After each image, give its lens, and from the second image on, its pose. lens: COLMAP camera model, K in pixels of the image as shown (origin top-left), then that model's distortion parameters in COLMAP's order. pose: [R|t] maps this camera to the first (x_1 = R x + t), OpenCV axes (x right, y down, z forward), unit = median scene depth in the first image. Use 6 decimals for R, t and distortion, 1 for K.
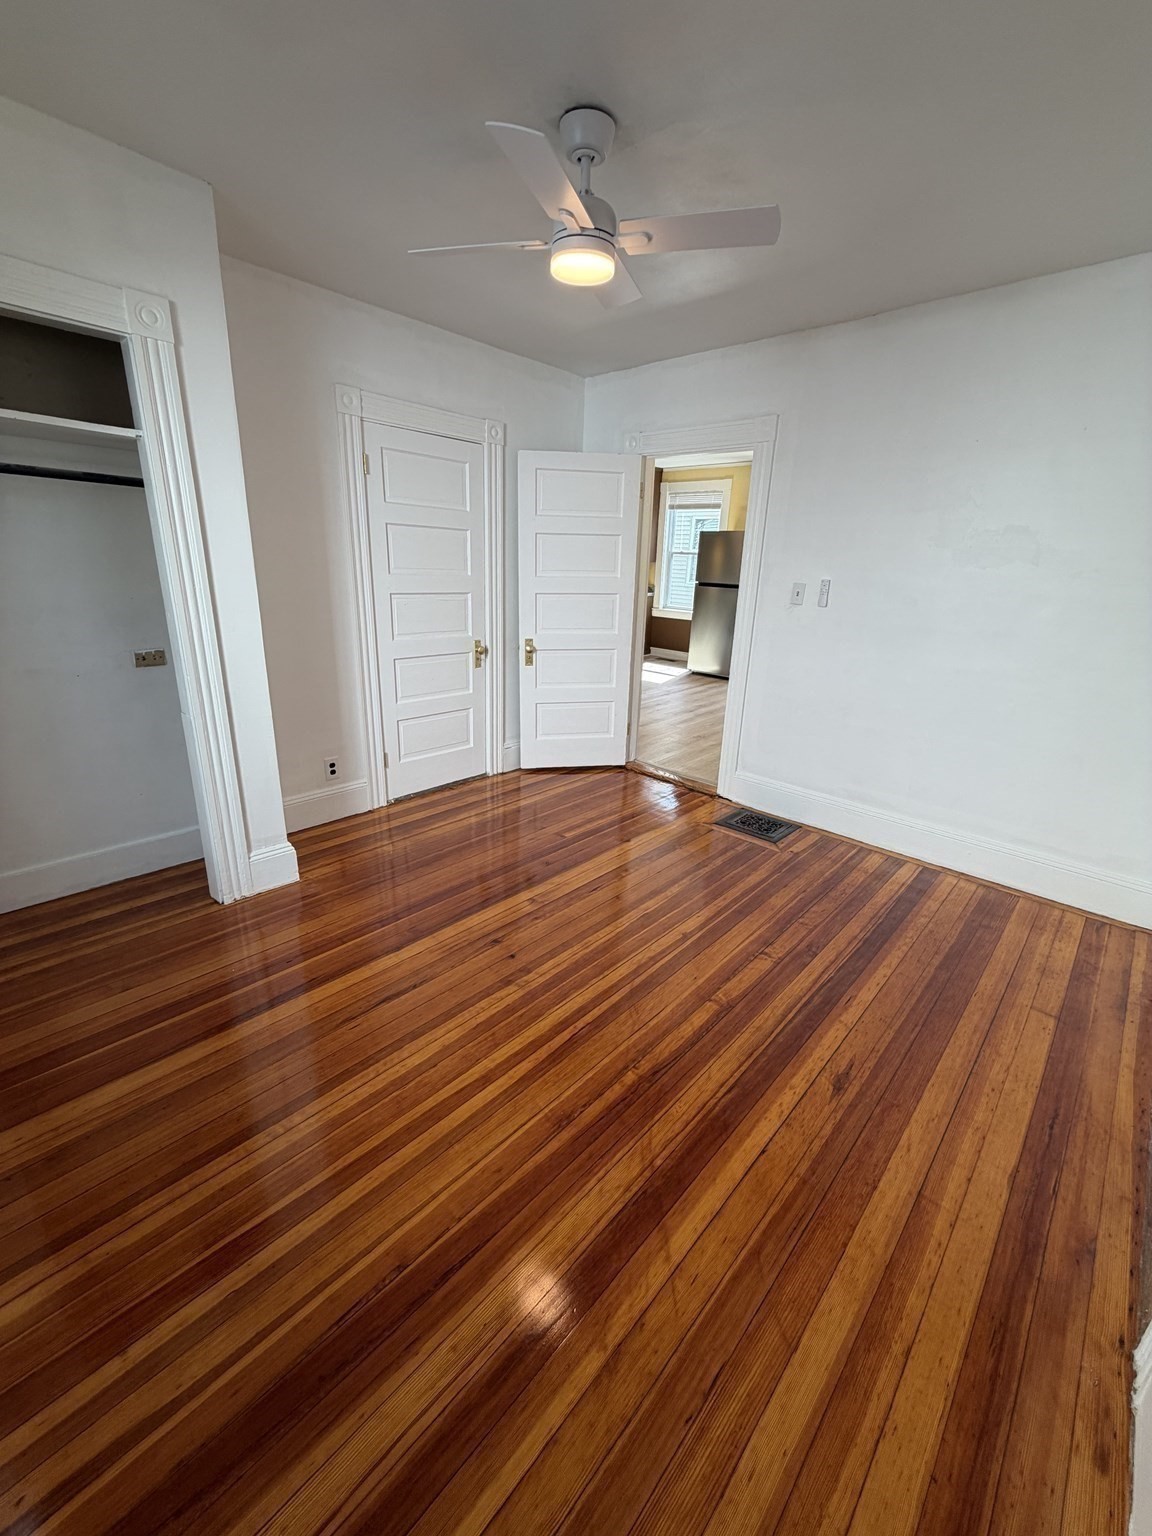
lens RADIAL K [[616.3, 0, 574.4], [0, 616.3, 764.9], [0, 0, 1]] dist [-0.000555, -0.000169]
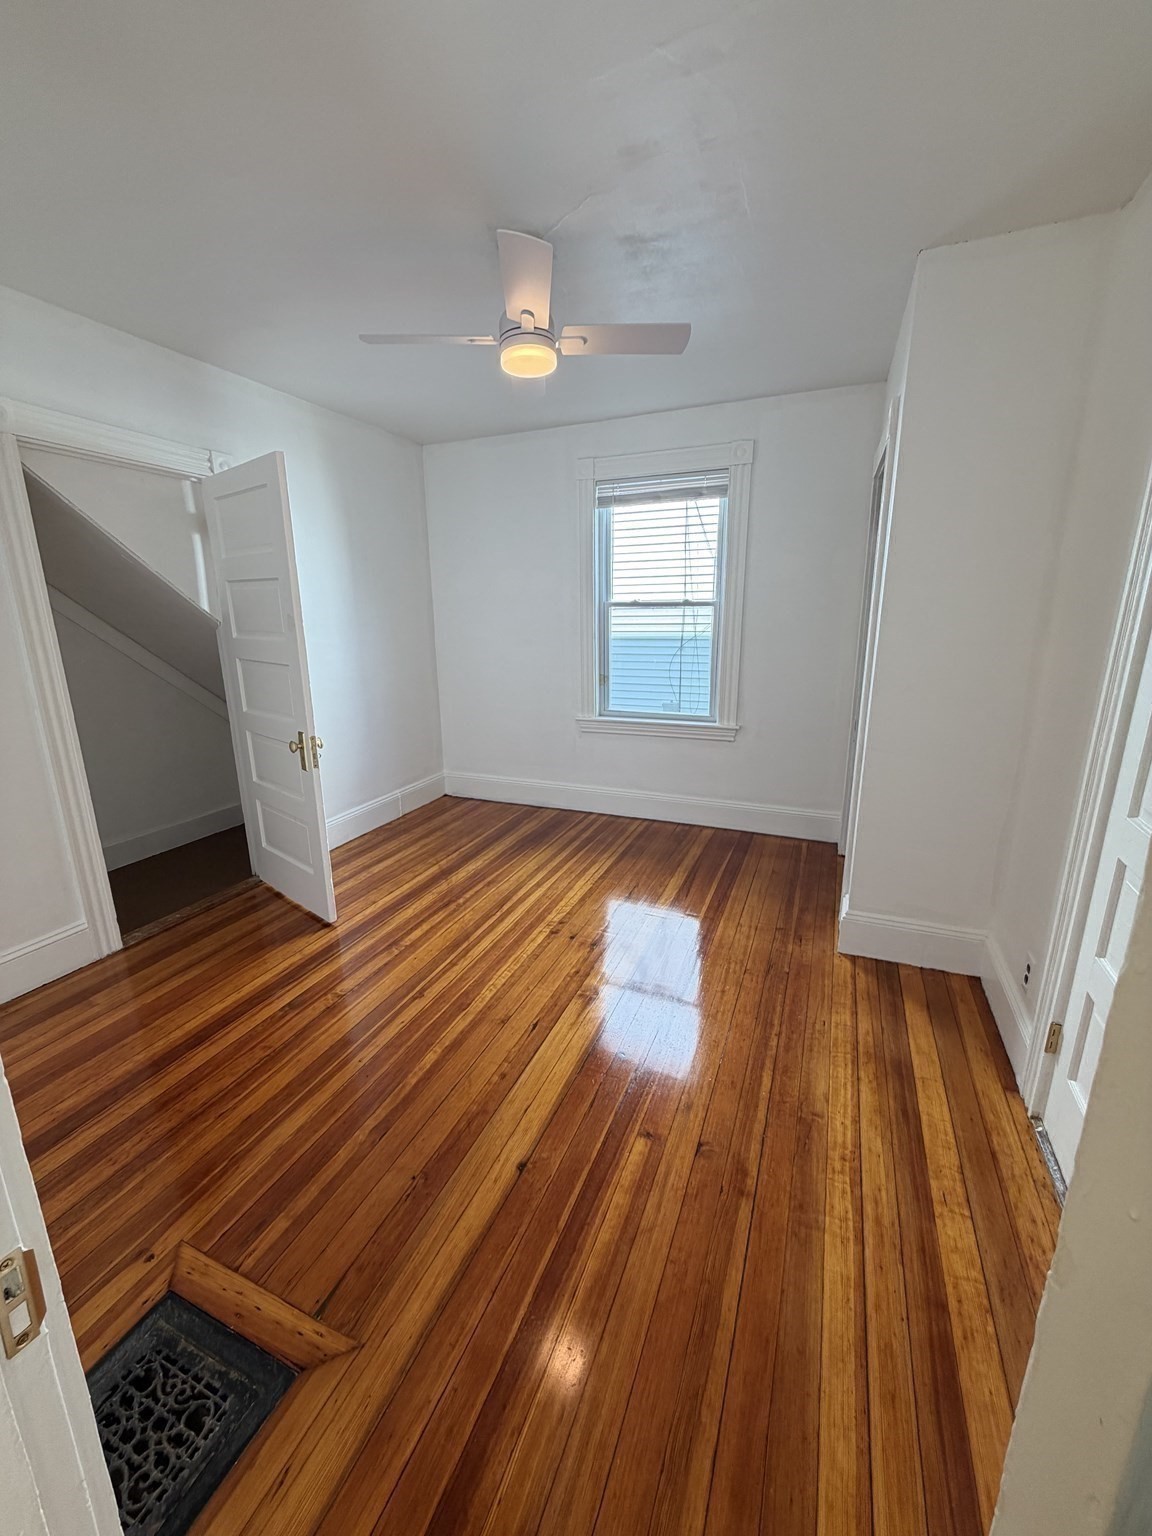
lens RADIAL K [[616.3, 0, 573.0], [0, 616.3, 763.3], [0, 0, 1]] dist [-0.000555, -0.000169]
pose [[-0.939066, 0.061012, -0.338279, 0.303827], [-0.129418, 0.848950, 0.512381, -0.636060], [0.318443, 0.524939, -0.789324, 1.922301]]
